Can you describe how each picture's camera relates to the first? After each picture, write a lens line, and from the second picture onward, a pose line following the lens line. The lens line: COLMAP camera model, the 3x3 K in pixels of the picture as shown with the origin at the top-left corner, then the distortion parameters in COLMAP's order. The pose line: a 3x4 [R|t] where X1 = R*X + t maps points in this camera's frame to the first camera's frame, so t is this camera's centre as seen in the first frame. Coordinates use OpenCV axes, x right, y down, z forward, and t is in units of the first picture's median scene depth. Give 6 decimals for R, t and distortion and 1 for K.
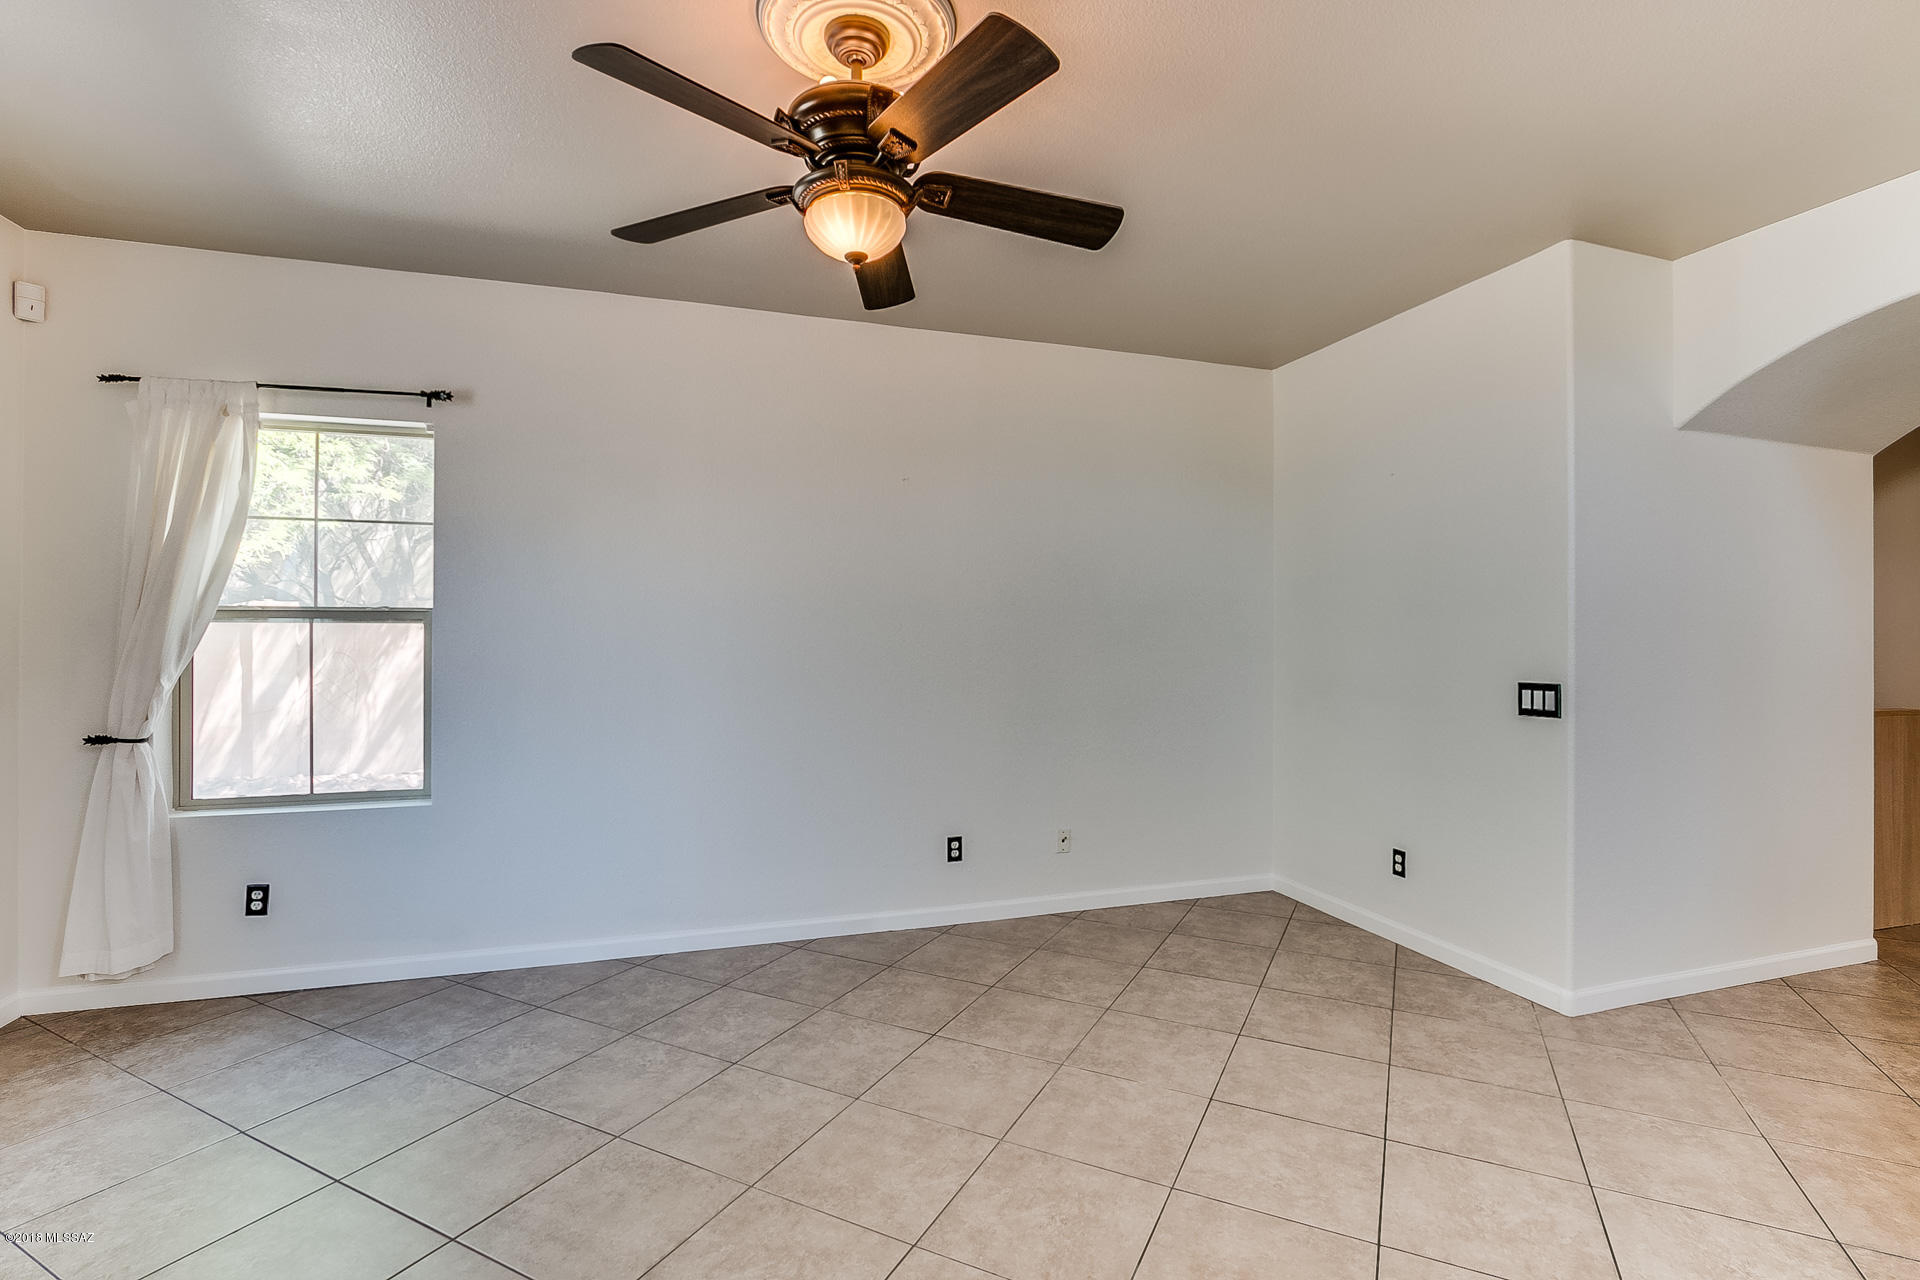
lens RADIAL K [[873.9, 0, 979.9], [0, 873.9, 637.0], [0, 0, 1]] dist [-0.006762, -0.000566]
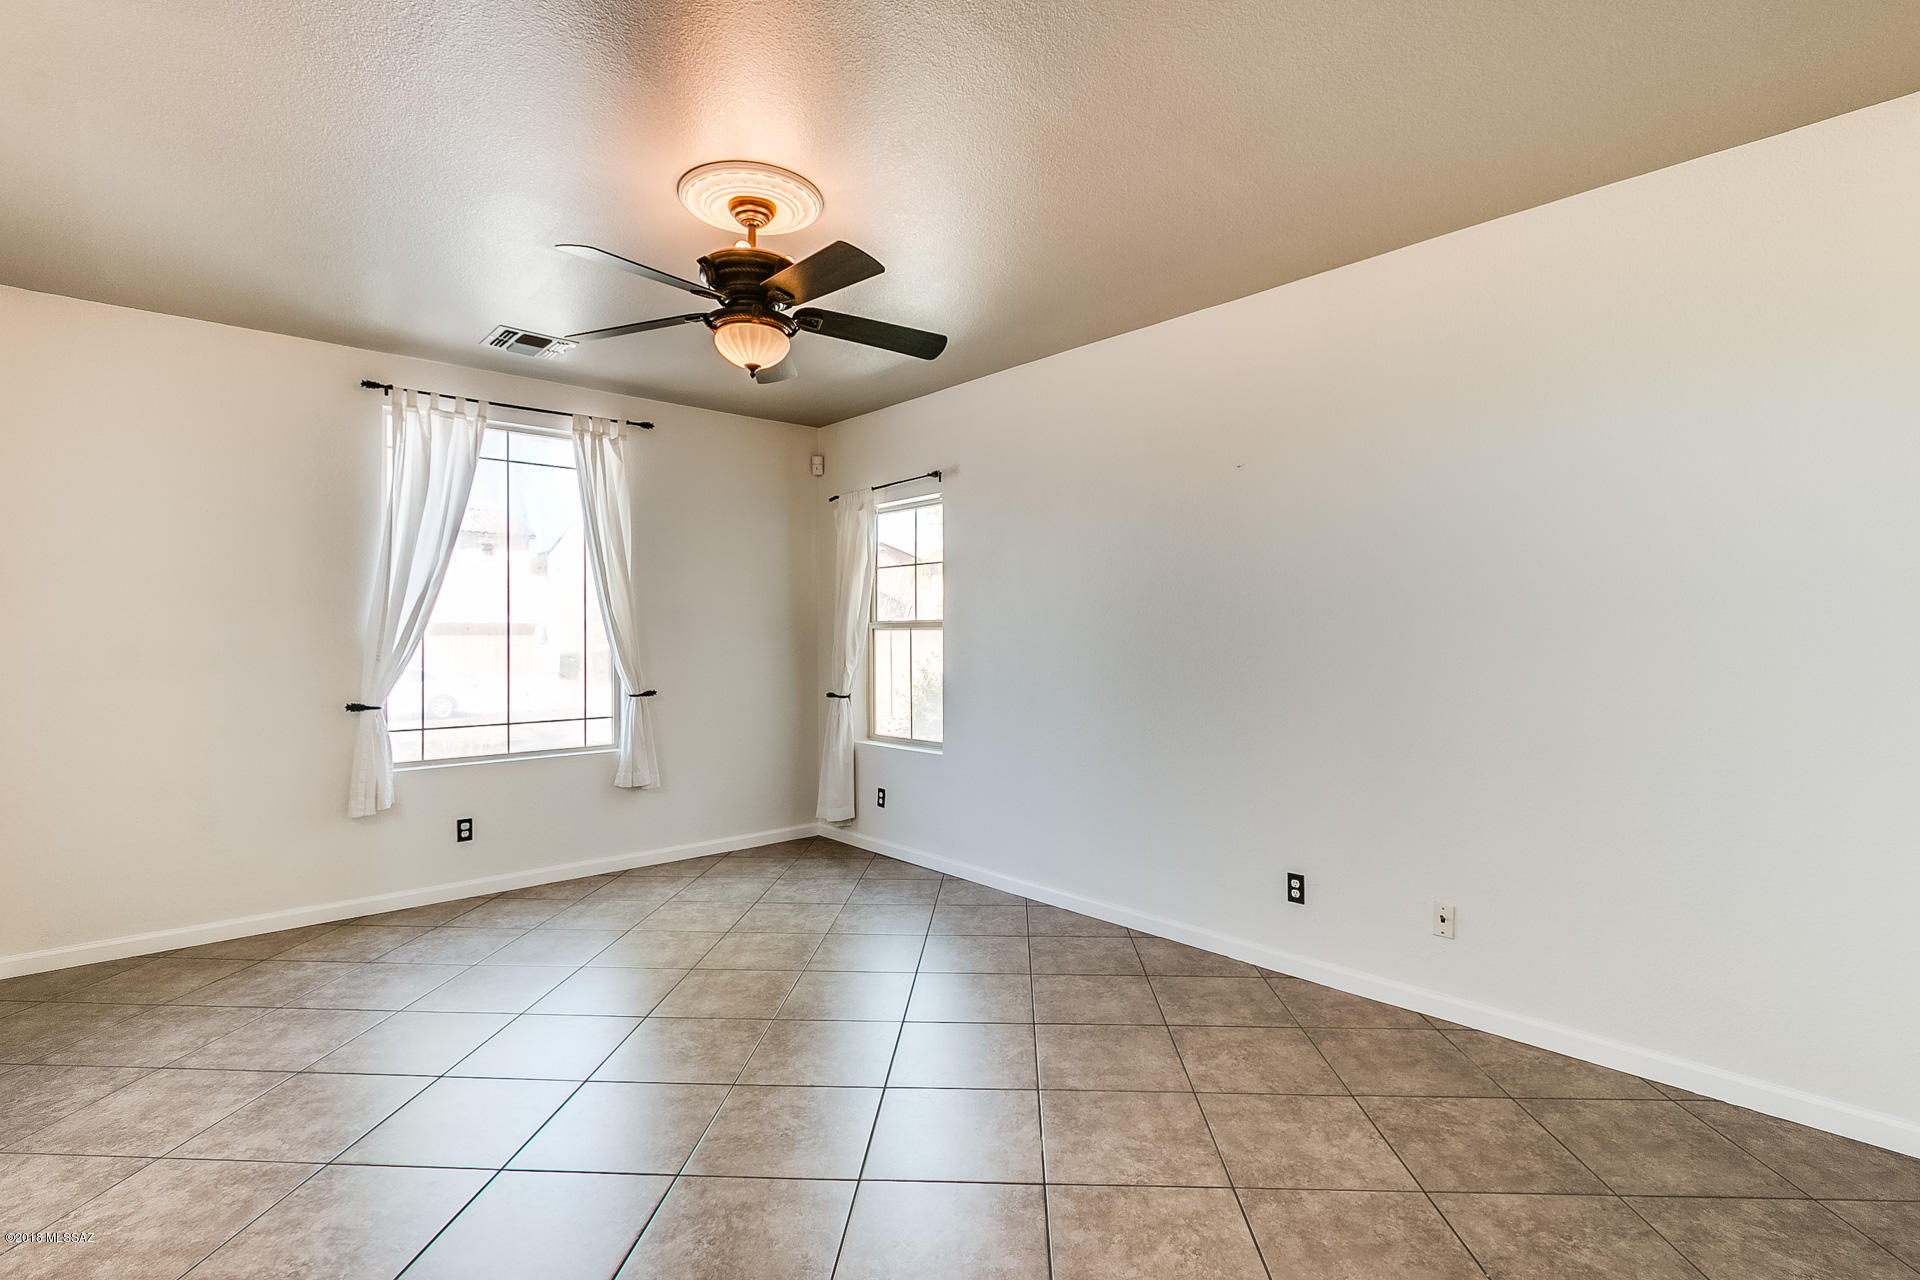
lens RADIAL K [[900.6, 0, 960.0], [0, 900.6, 640.0], [0, 0, 1]] dist [-0.000237, -0.000233]
pose [[0.401782, 0.000525, -0.915735, 0.778950], [0.008334, 0.999956, 0.004229, -0.005647], [0.915698, -0.009331, 0.401760, 0.428555]]
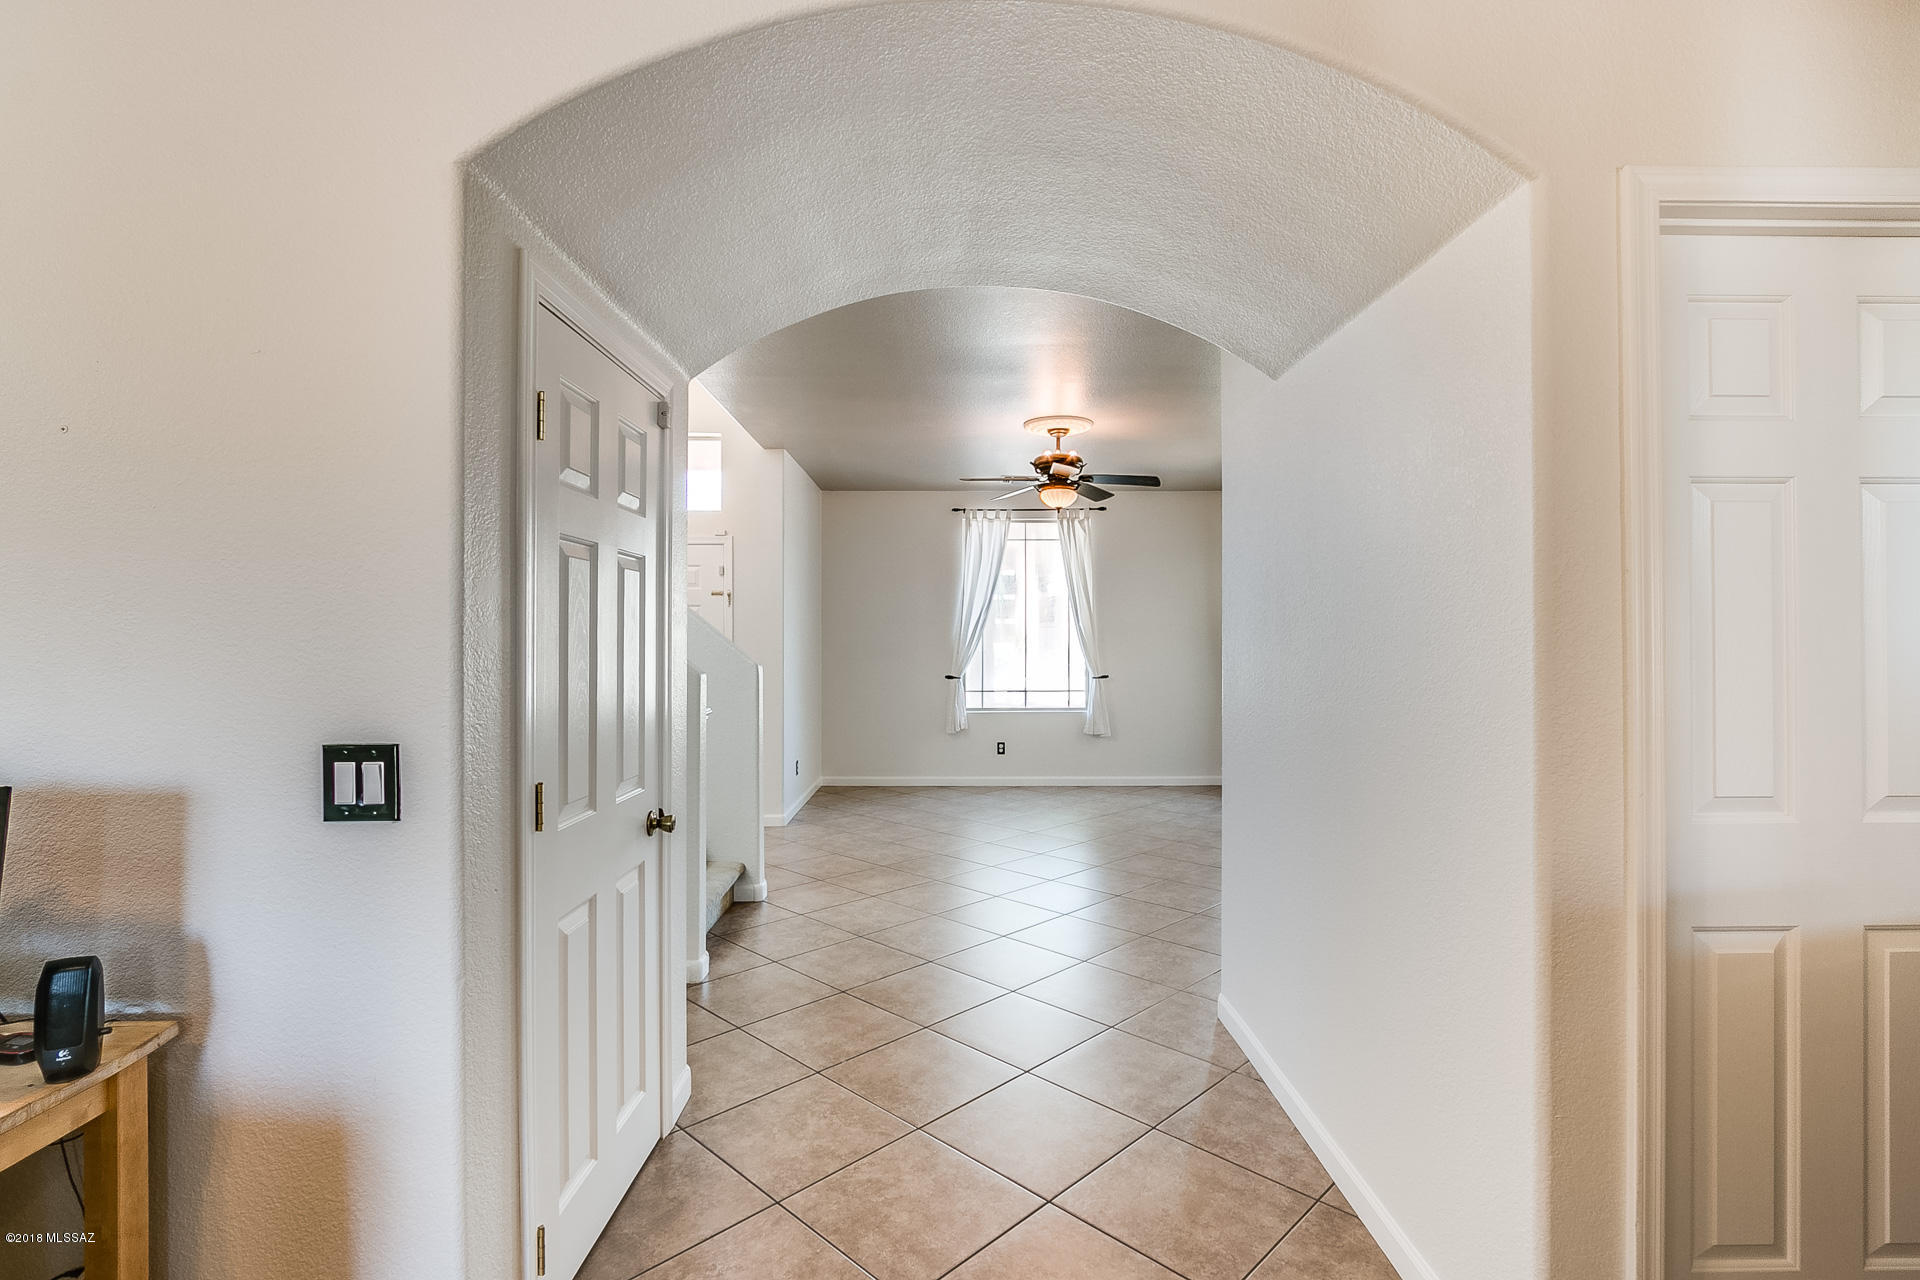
lens RADIAL K [[901.2, 0, 965.3], [0, 901.2, 648.4], [0, 0, 1]] dist [-0.002876, -0.000450]
pose [[-0.302698, 0.001528, -0.953085, 1.584880], [0.004659, 0.999989, 0.000123, 0.008220], [0.953075, -0.004404, -0.302702, 0.931083]]
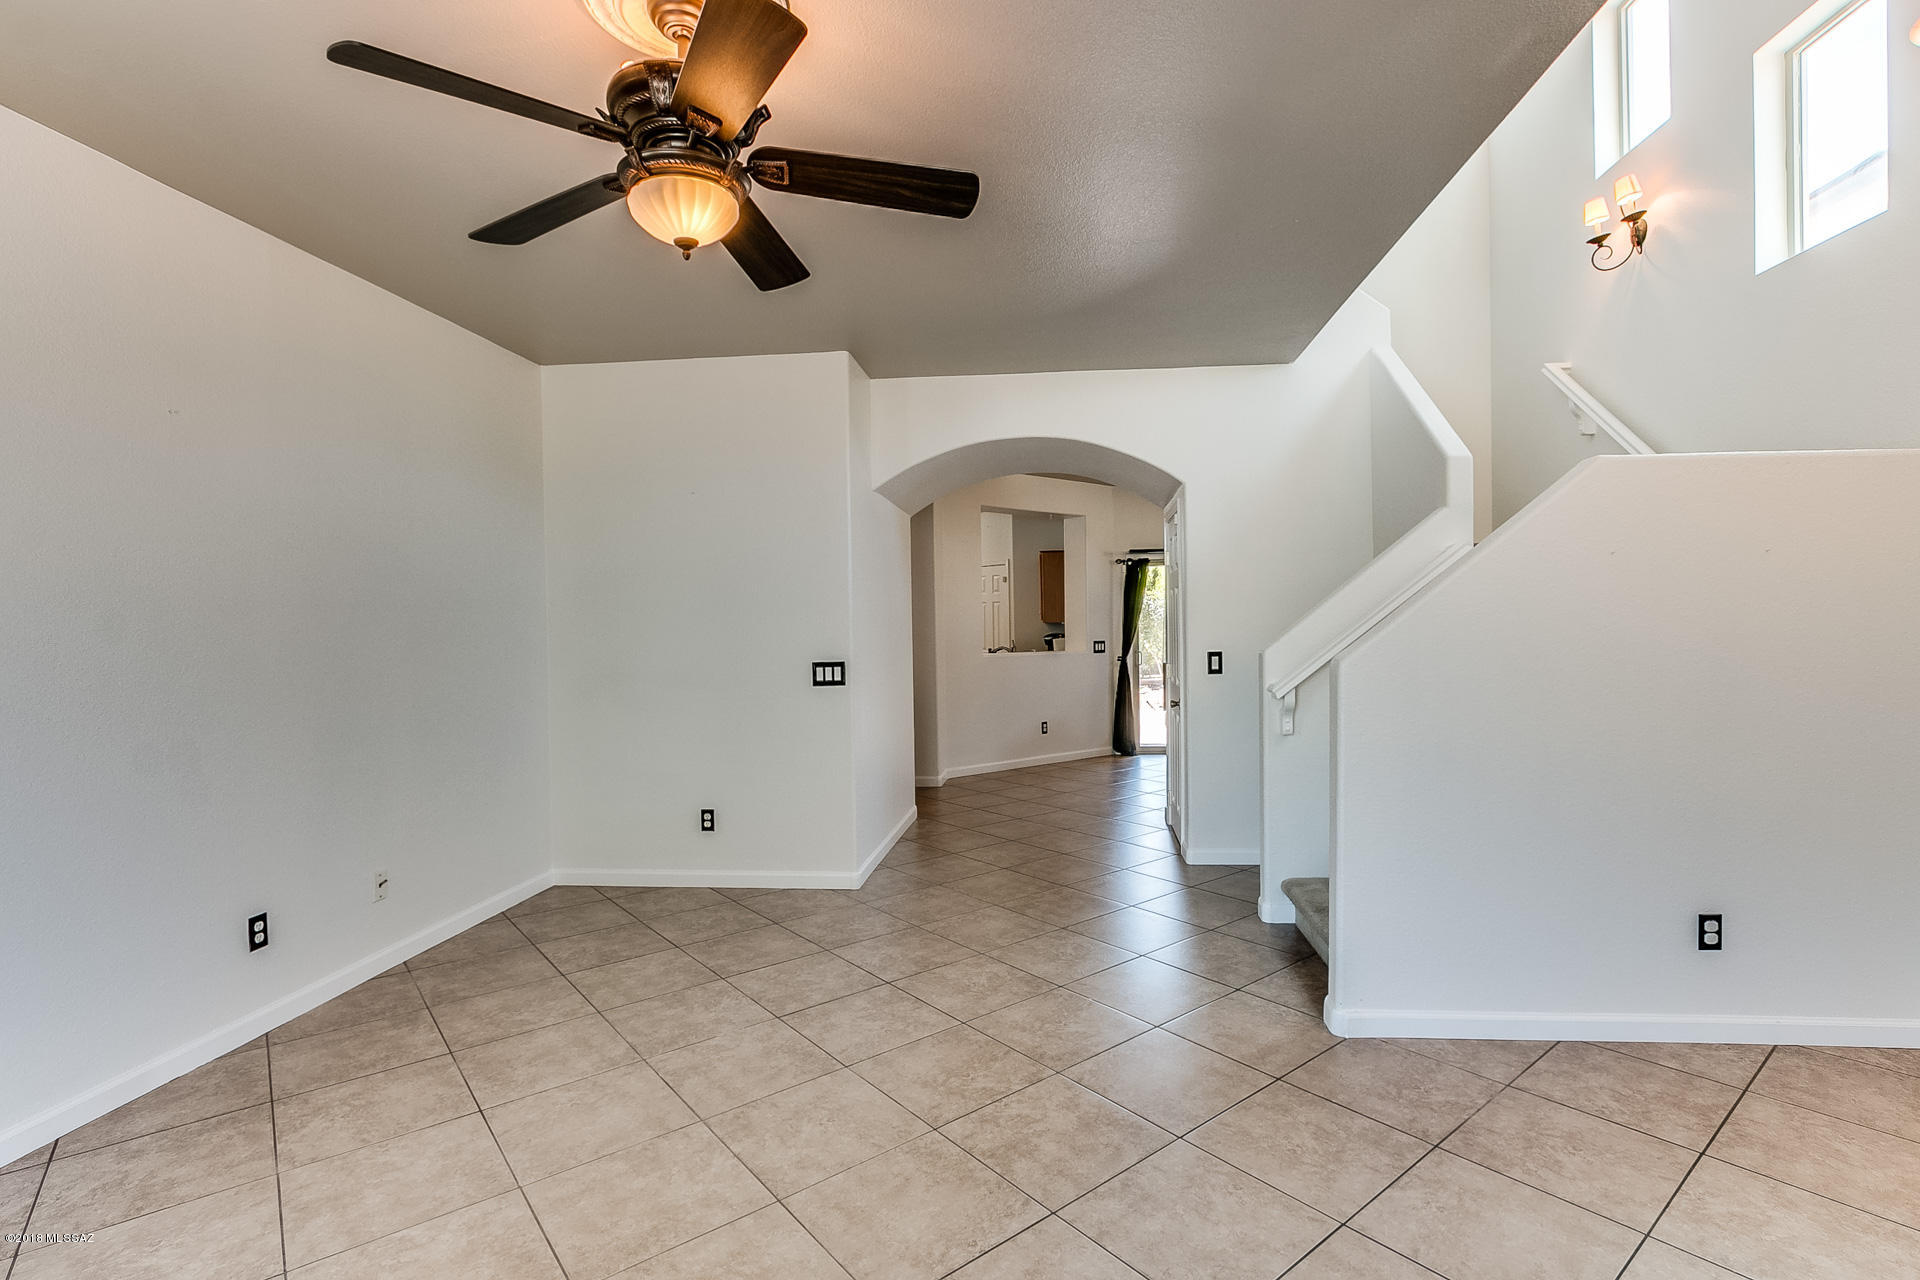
lens RADIAL K [[901.2, 0, 965.3], [0, 901.2, 648.4], [0, 0, 1]] dist [-0.002876, -0.000450]
pose [[0.420609, -0.032212, 0.906670, -0.546822], [0.016624, 0.999475, 0.027798, -0.004765], [-0.907090, 0.003380, 0.420924, 0.182962]]
